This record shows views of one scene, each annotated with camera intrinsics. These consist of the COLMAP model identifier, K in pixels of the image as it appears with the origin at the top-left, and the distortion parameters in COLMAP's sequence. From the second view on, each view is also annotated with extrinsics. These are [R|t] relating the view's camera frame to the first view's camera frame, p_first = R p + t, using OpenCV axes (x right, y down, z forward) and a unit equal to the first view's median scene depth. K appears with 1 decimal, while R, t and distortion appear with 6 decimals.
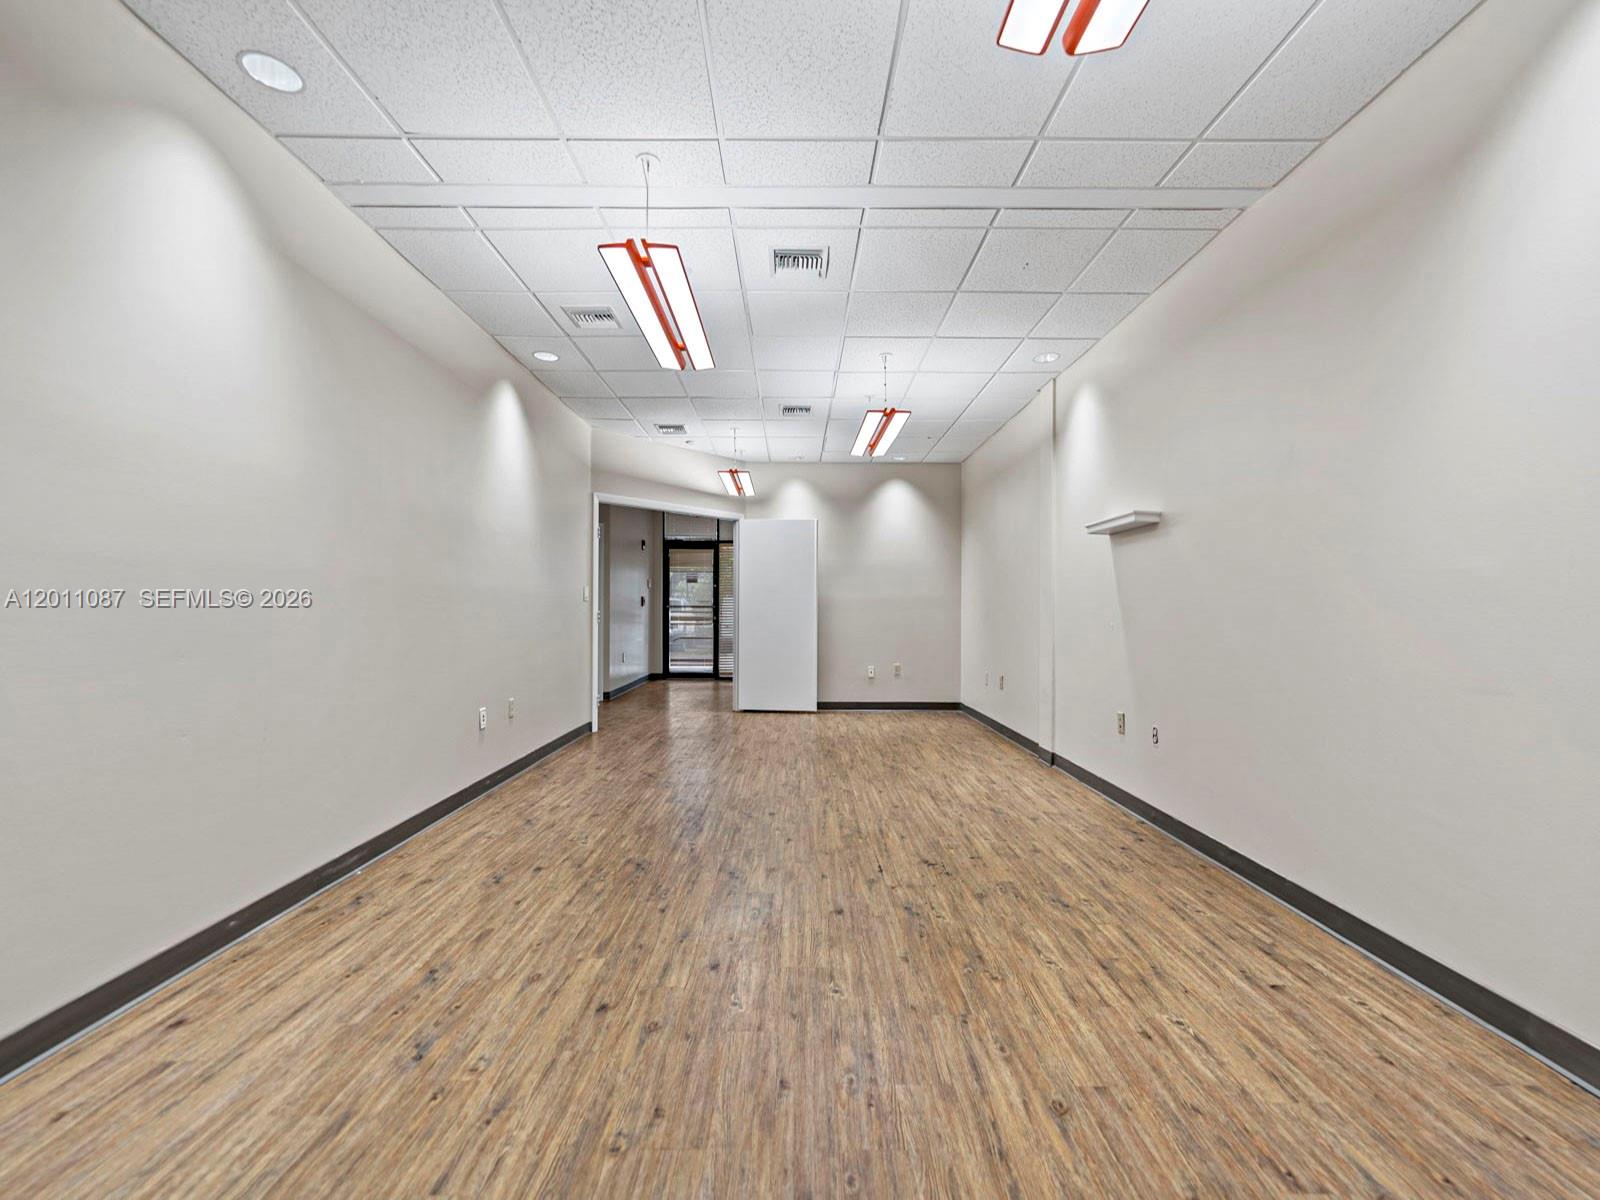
lens RADIAL K [[654.1, 0, 796.0], [0, 654.1, 604.4], [0, 0, 1]] dist [-0.004021, -0.000140]
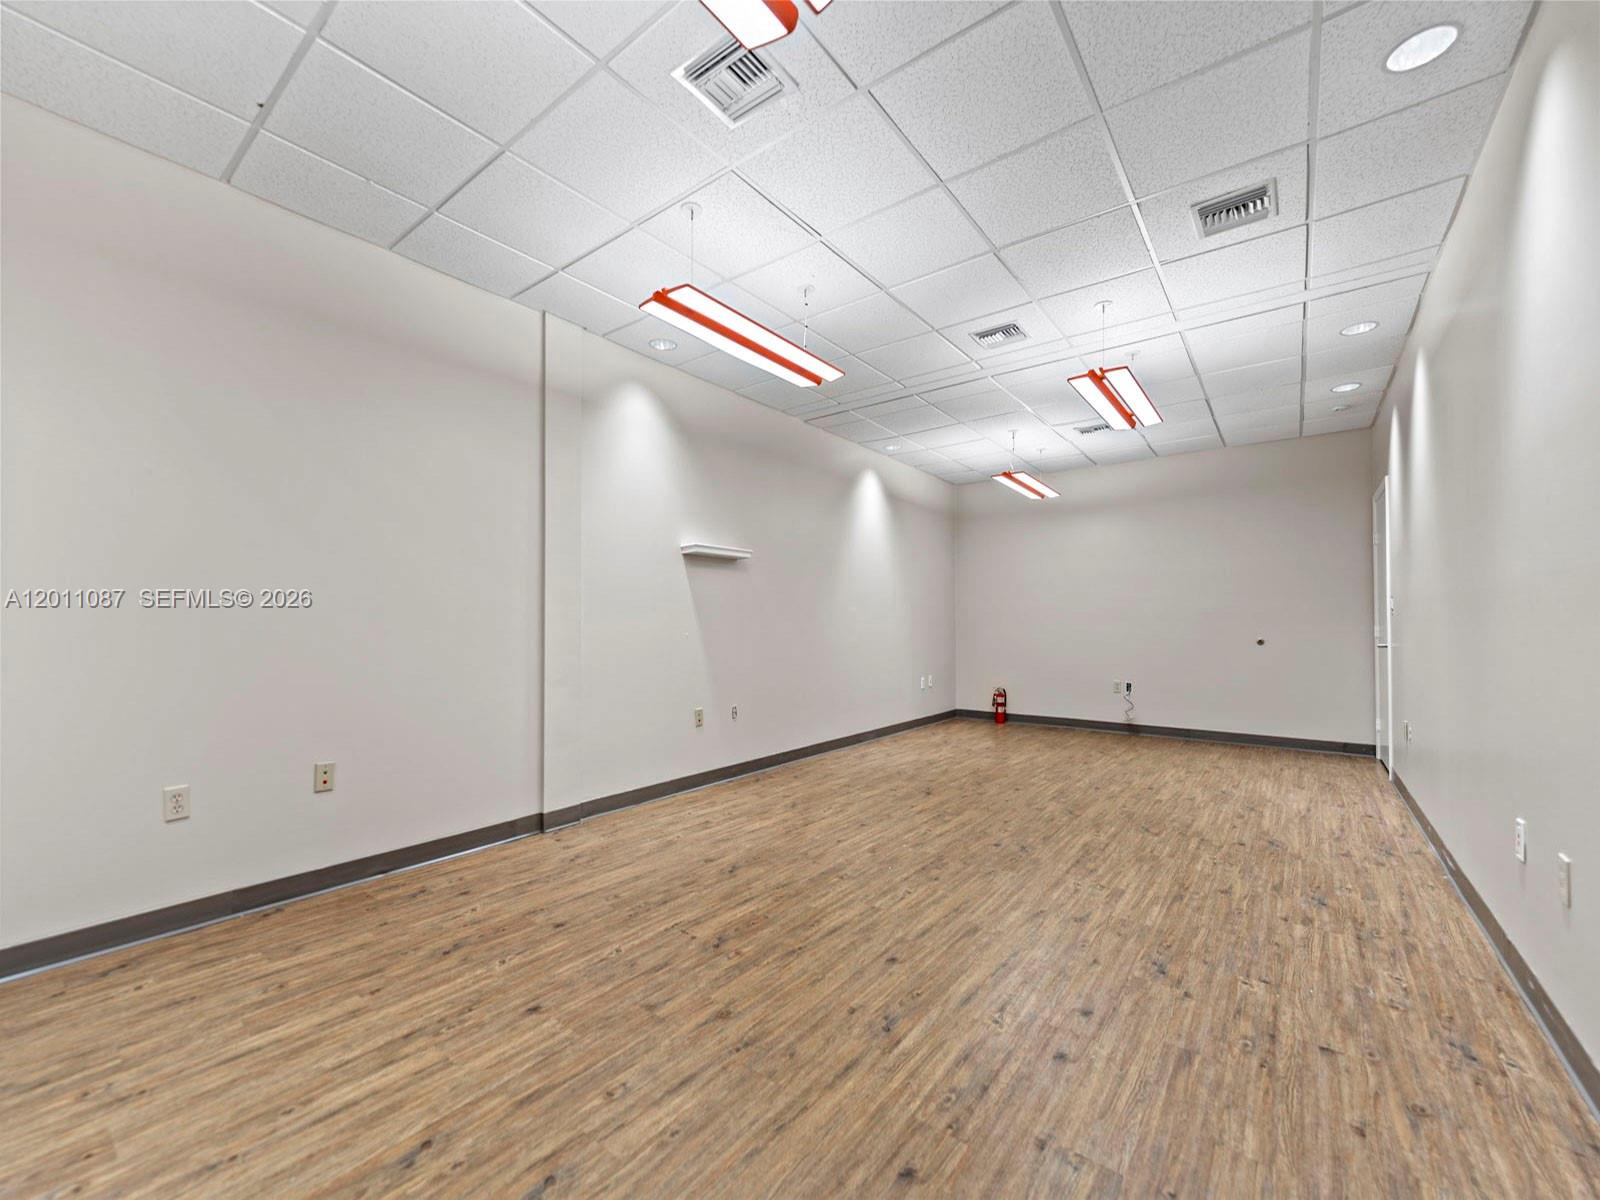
lens RADIAL K [[654.1, 0, 789.9], [0, 654.1, 608.3], [0, 0, 1]] dist [-0.004021, -0.000140]
pose [[-0.789276, 0.009000, 0.613973, -0.416187], [-0.010454, 0.999551, -0.028091, 0.017906], [-0.613950, -0.028590, -0.788827, 2.124998]]
